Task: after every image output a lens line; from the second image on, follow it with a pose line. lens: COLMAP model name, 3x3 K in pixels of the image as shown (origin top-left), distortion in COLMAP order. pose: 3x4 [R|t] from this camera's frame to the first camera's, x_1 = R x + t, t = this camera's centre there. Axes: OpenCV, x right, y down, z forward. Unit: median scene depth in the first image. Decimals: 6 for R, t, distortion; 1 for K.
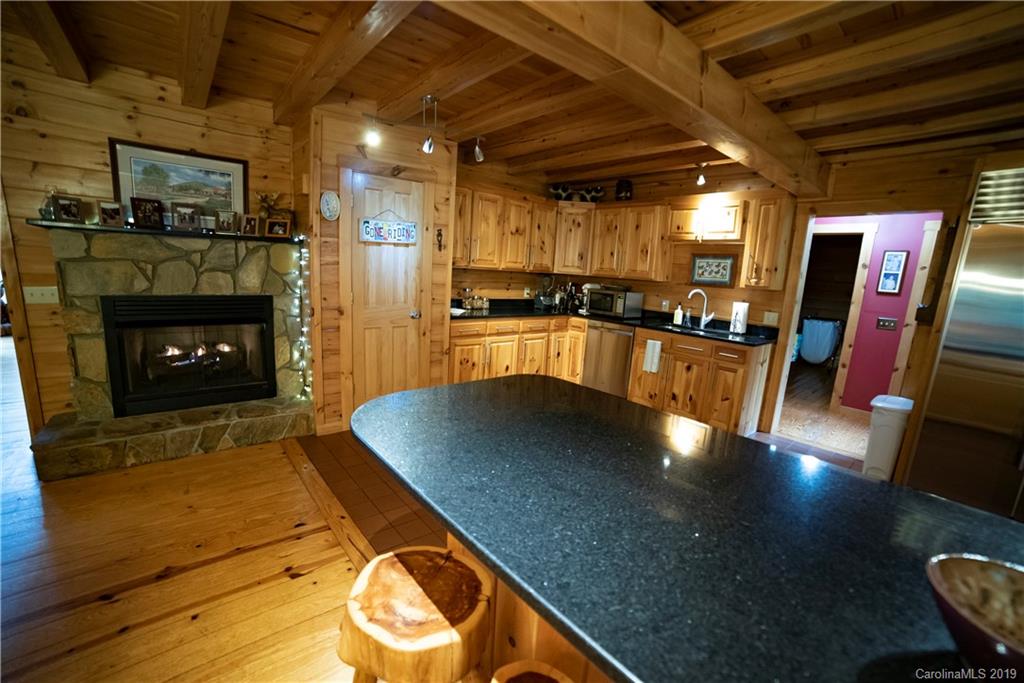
lens RADIAL K [[425.7, 0, 512.0], [0, 425.7, 341.5], [0, 0, 1]] dist [-0.093091, 0.035168]
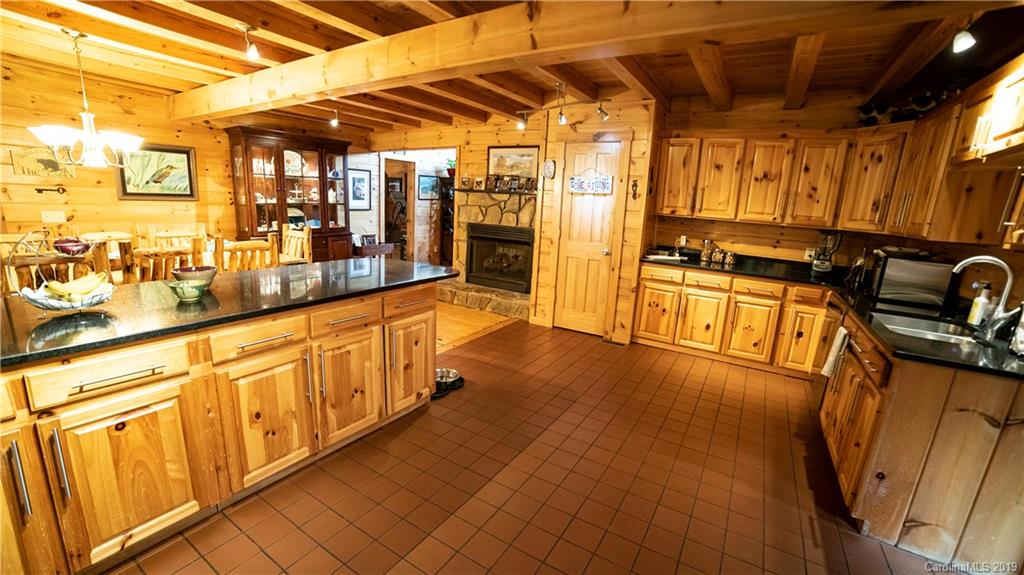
lens RADIAL K [[423.0, 0, 512.0], [0, 423.0, 287.5], [0, 0, 1]] dist [-0.025150, 0.000418]
pose [[0.343369, 0.152061, -0.926809, 0.791070], [-0.205448, 0.975068, 0.083863, -0.010465], [0.916454, 0.161615, 0.366049, 0.316434]]
